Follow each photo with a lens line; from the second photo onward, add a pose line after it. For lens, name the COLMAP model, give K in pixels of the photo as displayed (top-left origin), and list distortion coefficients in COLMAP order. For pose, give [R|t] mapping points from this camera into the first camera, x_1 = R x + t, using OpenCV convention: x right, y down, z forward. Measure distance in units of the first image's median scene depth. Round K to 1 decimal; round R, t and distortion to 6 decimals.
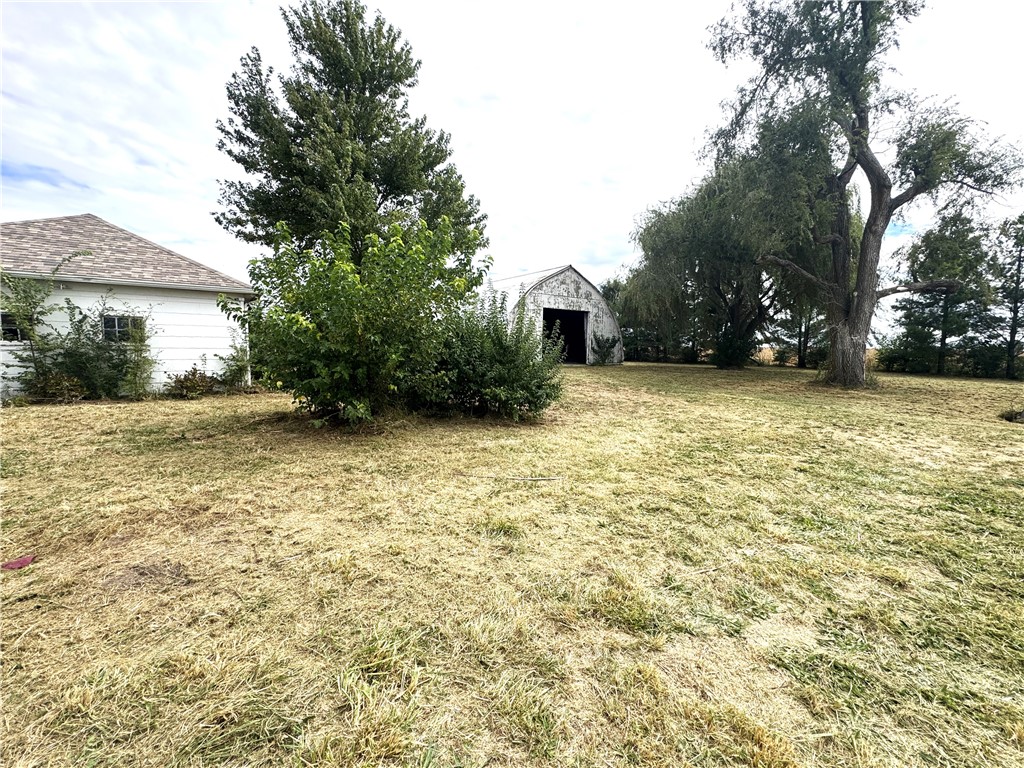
lens RADIAL K [[408.9, 0, 513.3], [0, 408.9, 384.2], [0, 0, 1]] dist [-0.005606, 0.001087]
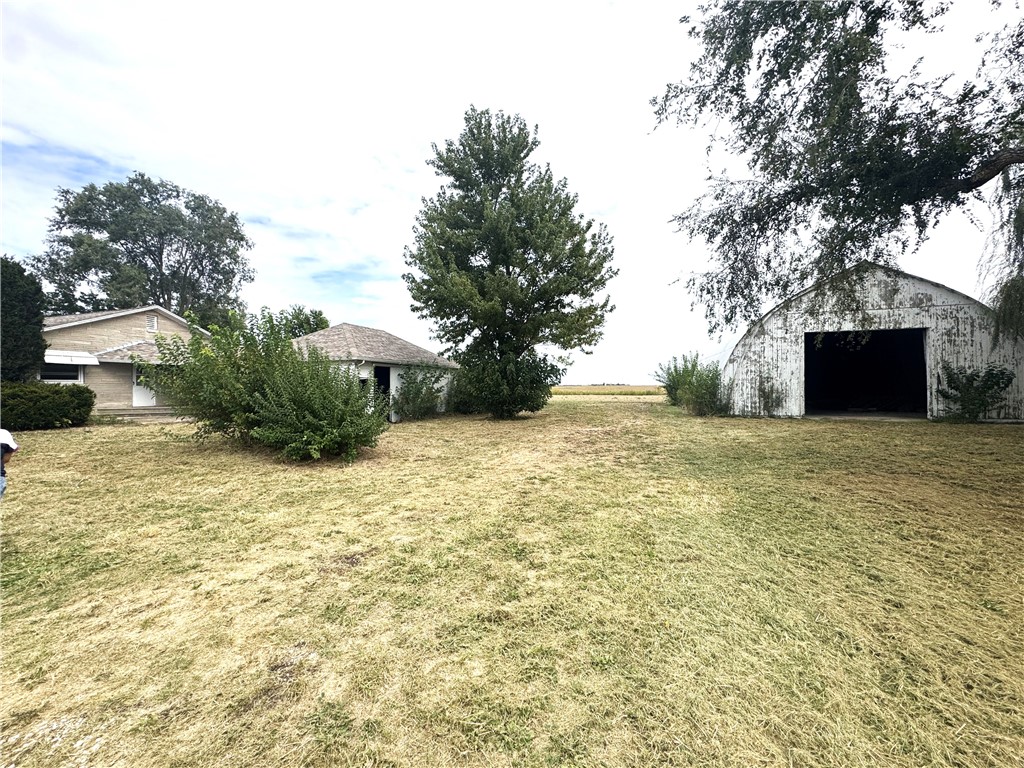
lens RADIAL K [[408.9, 0, 513.6], [0, 408.9, 386.7], [0, 0, 1]] dist [-0.005606, 0.001087]
pose [[0.575718, -0.017108, -0.817469, 0.686990], [-0.065403, 0.995614, -0.066898, -0.040330], [0.815028, 0.091979, 0.572074, 0.443360]]
